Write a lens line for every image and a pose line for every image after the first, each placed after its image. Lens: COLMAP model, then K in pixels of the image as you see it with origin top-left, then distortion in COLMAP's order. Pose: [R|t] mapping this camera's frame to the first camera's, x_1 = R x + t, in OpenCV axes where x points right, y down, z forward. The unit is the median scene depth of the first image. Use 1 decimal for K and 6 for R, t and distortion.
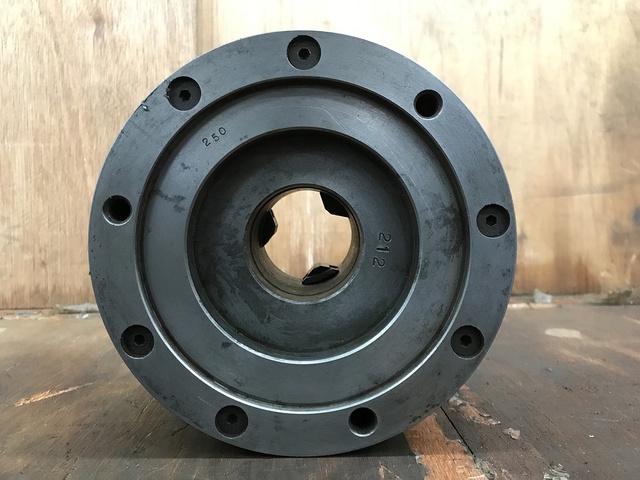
lens RADIAL K [[540.0, 0, 329.0], [0, 540.0, 237.5], [0, 0, 1]] dist [-0.019881, 0.007771]
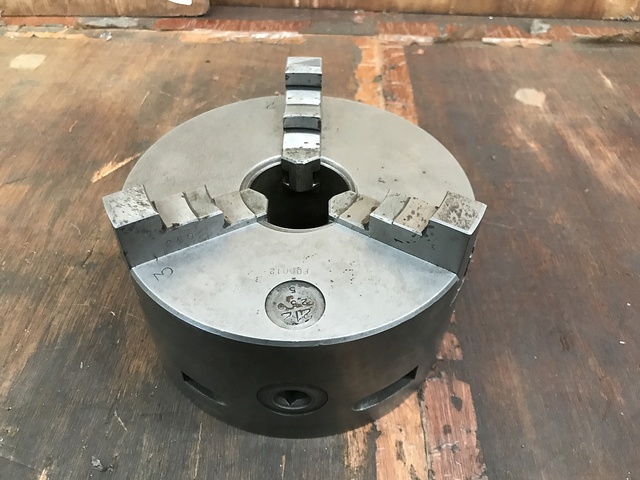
lens RADIAL K [[540.0, 0, 330.0], [0, 540.0, 231.0], [0, 0, 1]] dist [-0.019881, 0.007771]
pose [[0.997956, 0.063543, -0.006762, 0.029411], [-0.042381, 0.737345, 0.674186, -0.312104], [0.047825, -0.672521, 0.738531, -0.052089]]
